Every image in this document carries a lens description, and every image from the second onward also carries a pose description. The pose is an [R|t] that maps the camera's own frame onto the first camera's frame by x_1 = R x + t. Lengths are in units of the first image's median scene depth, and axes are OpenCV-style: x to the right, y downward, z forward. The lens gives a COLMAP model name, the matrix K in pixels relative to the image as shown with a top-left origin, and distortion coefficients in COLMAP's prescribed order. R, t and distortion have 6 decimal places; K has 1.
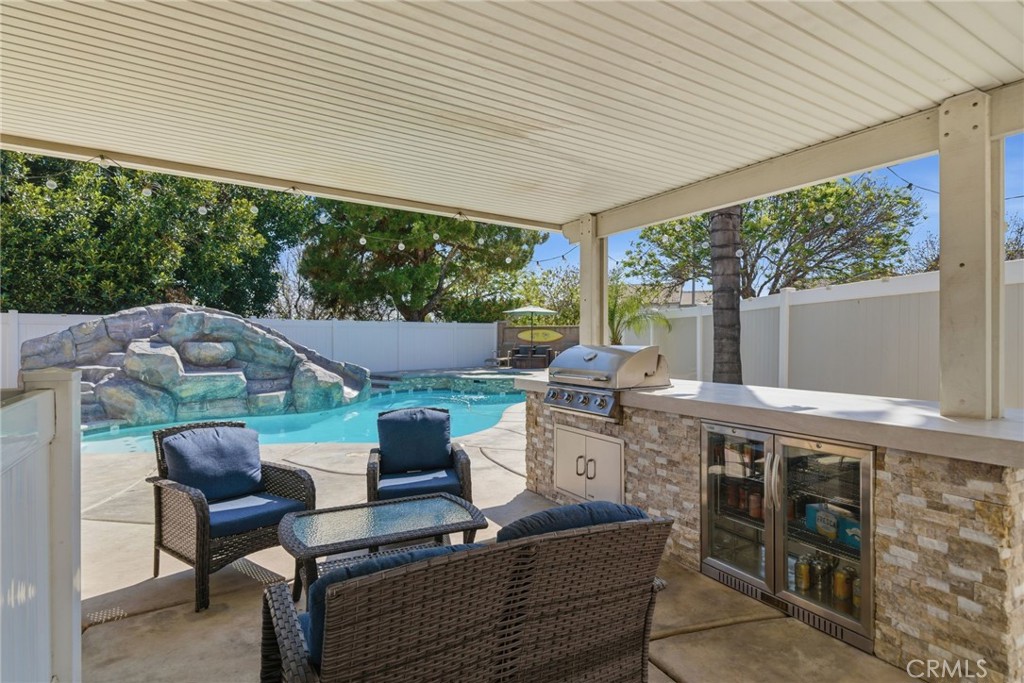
lens RADIAL K [[522.4, 0, 516.1], [0, 522.4, 344.3], [0, 0, 1]] dist [0.003391, -0.000489]
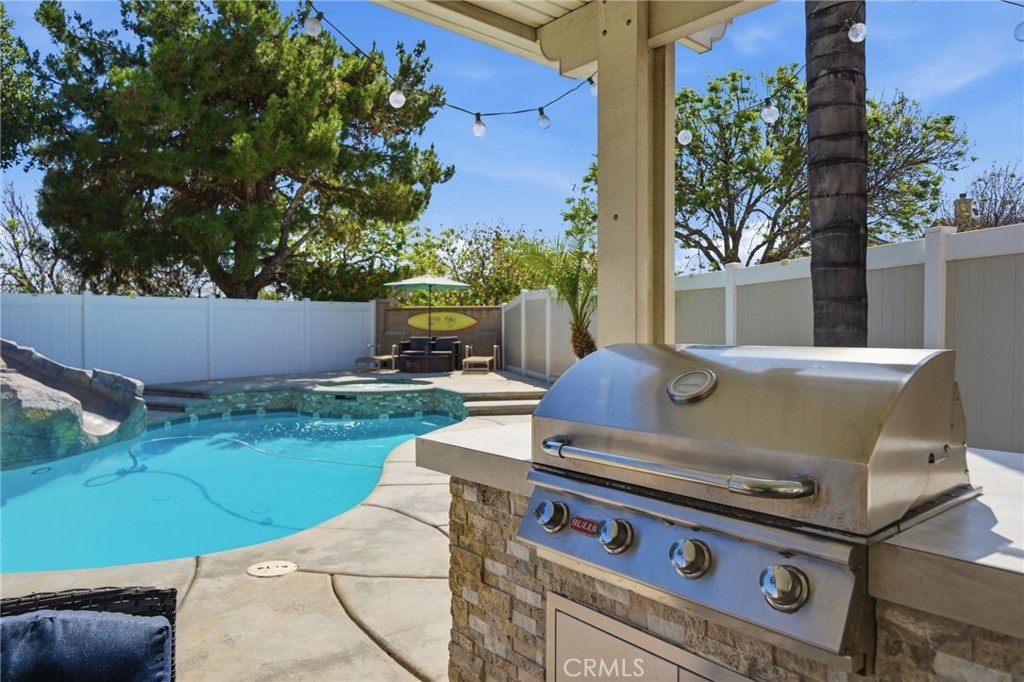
lens RADIAL K [[689.0, 0, 512.8], [0, 689.0, 336.2], [0, 0, 1]] dist [0.003949, -0.002865]
pose [[0.987472, -0.004347, 0.157734, -0.008743], [0.003704, 0.999984, 0.004369, -0.004319], [-0.157750, -0.003730, 0.987472, 0.405988]]
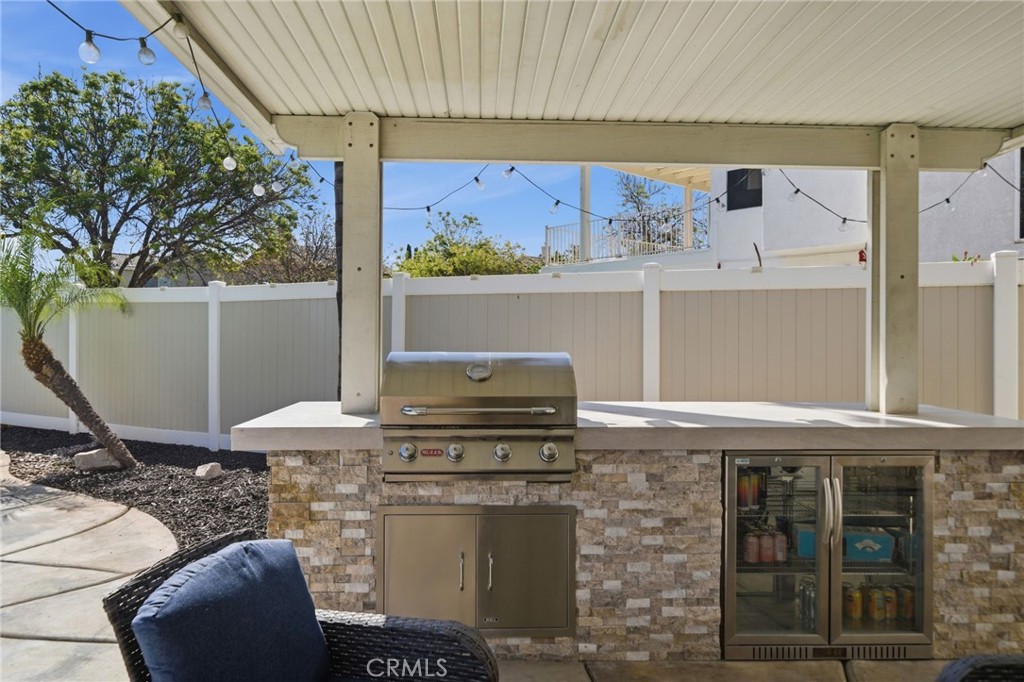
lens RADIAL K [[689.0, 0, 506.6], [0, 689.0, 336.6], [0, 0, 1]] dist [0.003949, -0.002865]
pose [[0.479217, 0.002004, 0.877694, -0.314195], [0.003993, 0.999982, -0.004463, -0.007864], [-0.877688, 0.005643, 0.479200, 0.389009]]
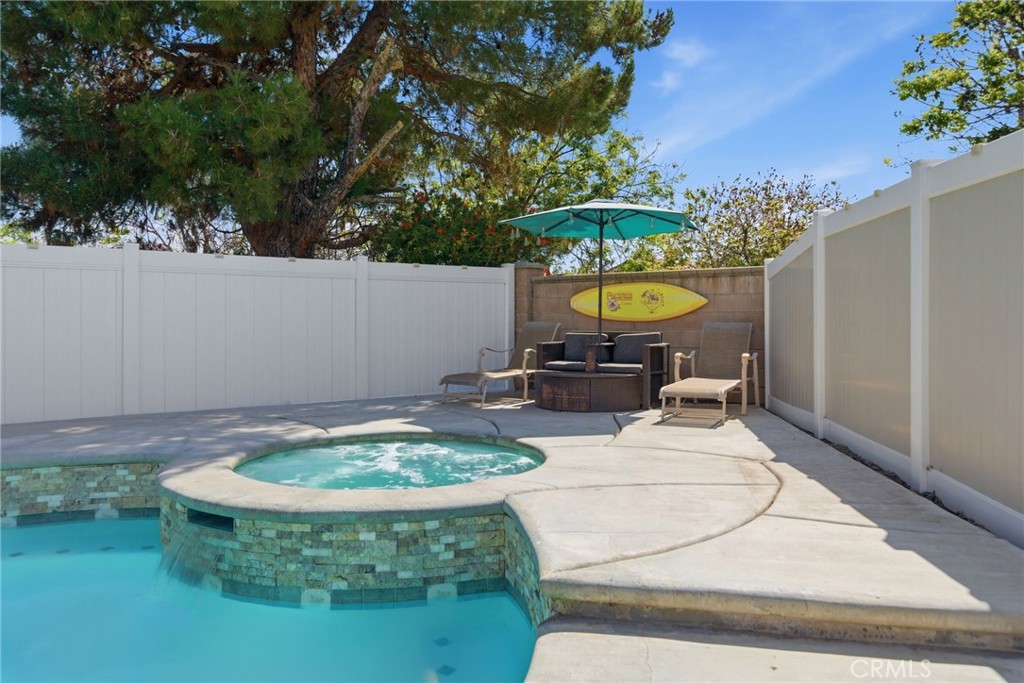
lens RADIAL K [[689.0, 0, 511.2], [0, 689.0, 325.4], [0, 0, 1]] dist [0.003949, -0.002865]
pose [[0.974569, 0.000013, -0.224086, 0.202657], [-0.002501, 0.999938, -0.010820, 0.008996], [0.224072, 0.011106, 0.974509, 1.732235]]
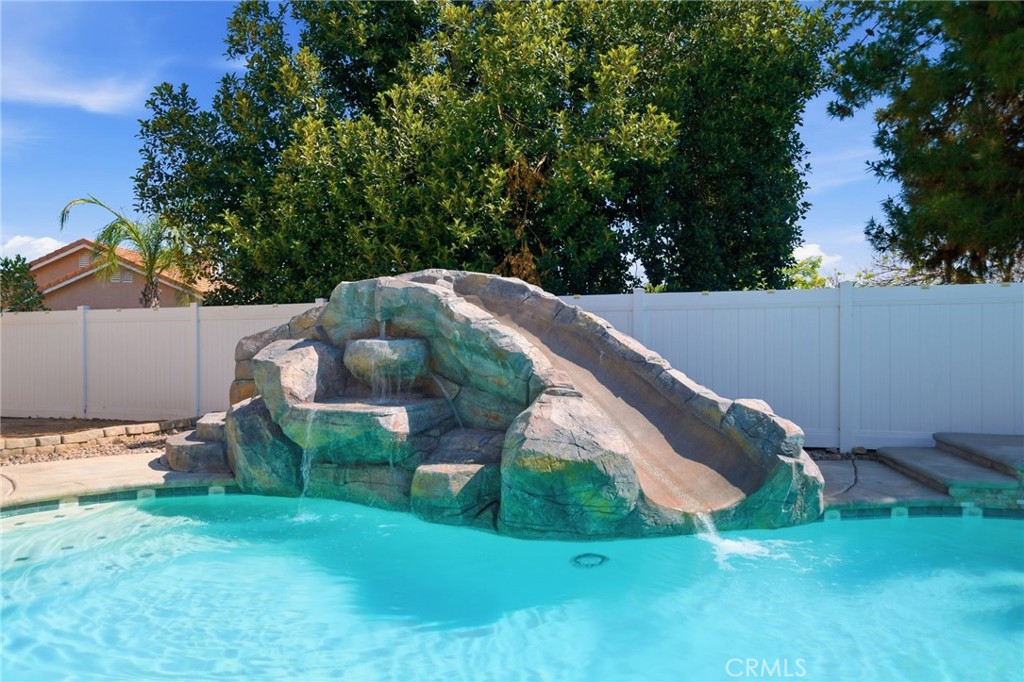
lens RADIAL K [[689.0, 0, 518.3], [0, 689.0, 345.3], [0, 0, 1]] dist [0.003949, -0.002865]
pose [[0.392079, -0.003247, -0.919926, 0.060917], [-0.011442, 0.999899, -0.008406, 0.007844], [0.919860, 0.013821, 0.392003, 1.348089]]
